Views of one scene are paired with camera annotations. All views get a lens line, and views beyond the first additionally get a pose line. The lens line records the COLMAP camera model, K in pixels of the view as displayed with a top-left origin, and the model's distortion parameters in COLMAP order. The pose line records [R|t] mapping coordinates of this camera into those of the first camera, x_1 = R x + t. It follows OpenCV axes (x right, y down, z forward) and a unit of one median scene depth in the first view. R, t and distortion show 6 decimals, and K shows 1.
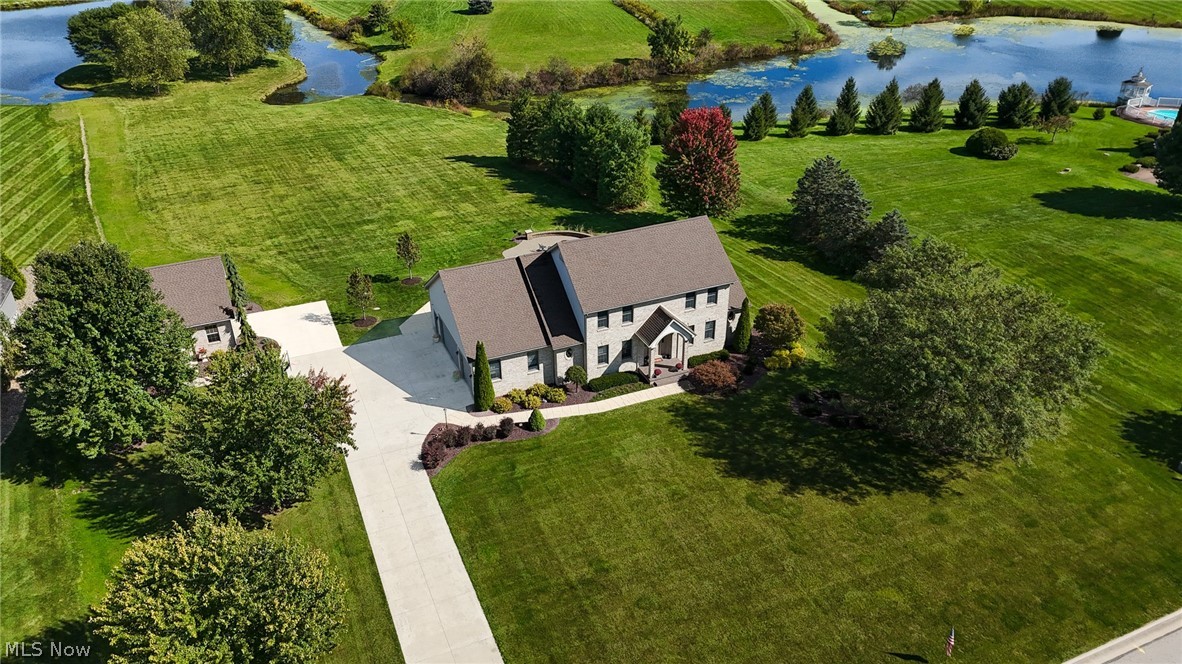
lens RADIAL K [[871.2, 0, 591.0], [0, 871.2, 332.0], [0, 0, 1]] dist [0.079829, -0.078457]
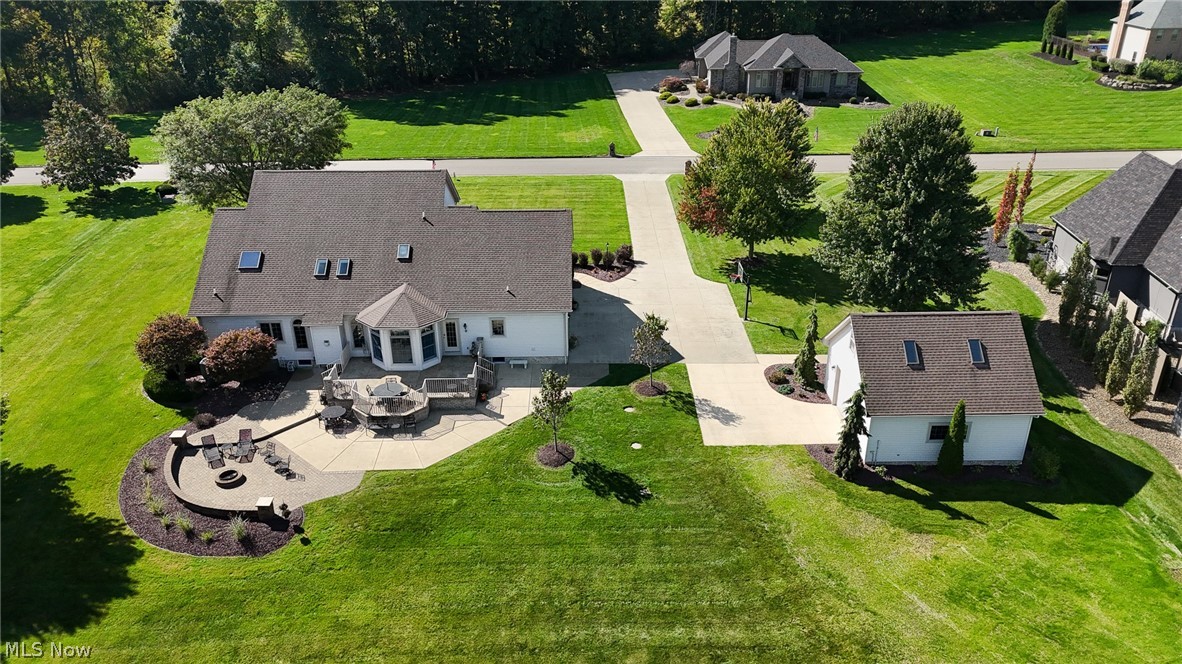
lens RADIAL K [[871.2, 0, 591.0], [0, 871.2, 332.0], [0, 0, 1]] dist [0.079829, -0.078457]
pose [[-0.922631, -0.151499, 0.354682, -0.474778], [0.204473, 0.587608, 0.782885, -0.617640], [-0.327020, 0.794837, -0.511168, 1.398989]]
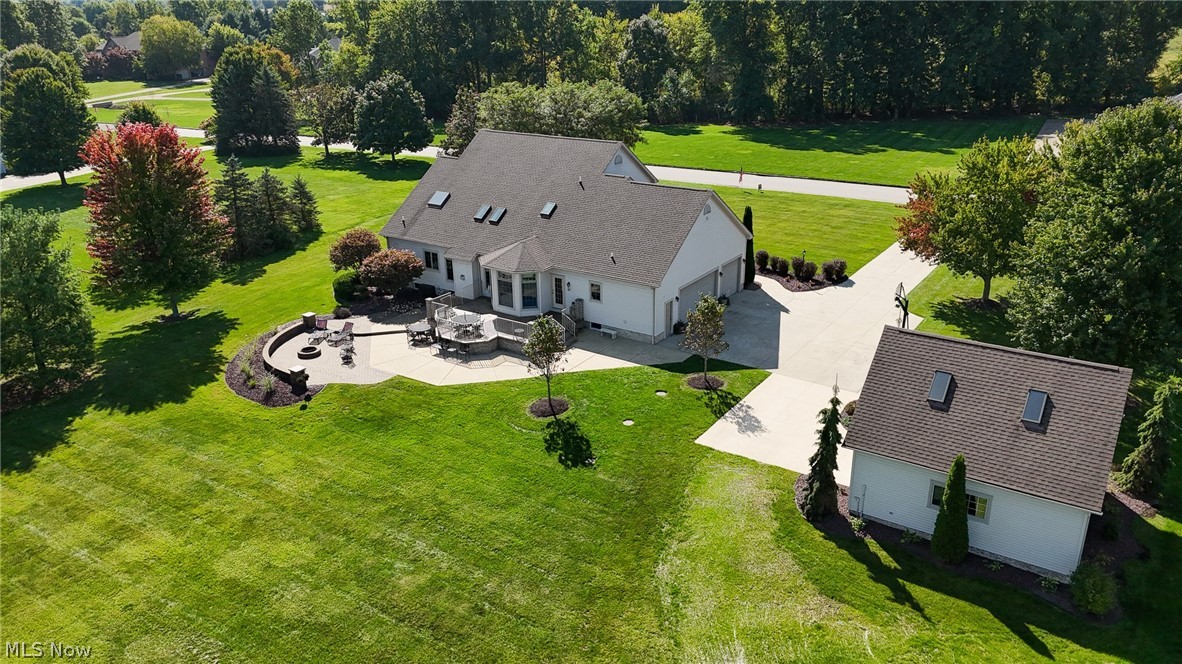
lens RADIAL K [[871.2, 0, 591.0], [0, 871.2, 332.0], [0, 0, 1]] dist [0.079829, -0.078457]
pose [[-0.537166, -0.287523, 0.792958, -0.732480], [0.434504, 0.711449, 0.552310, -0.437468], [-0.722951, 0.641226, -0.257236, 1.255155]]
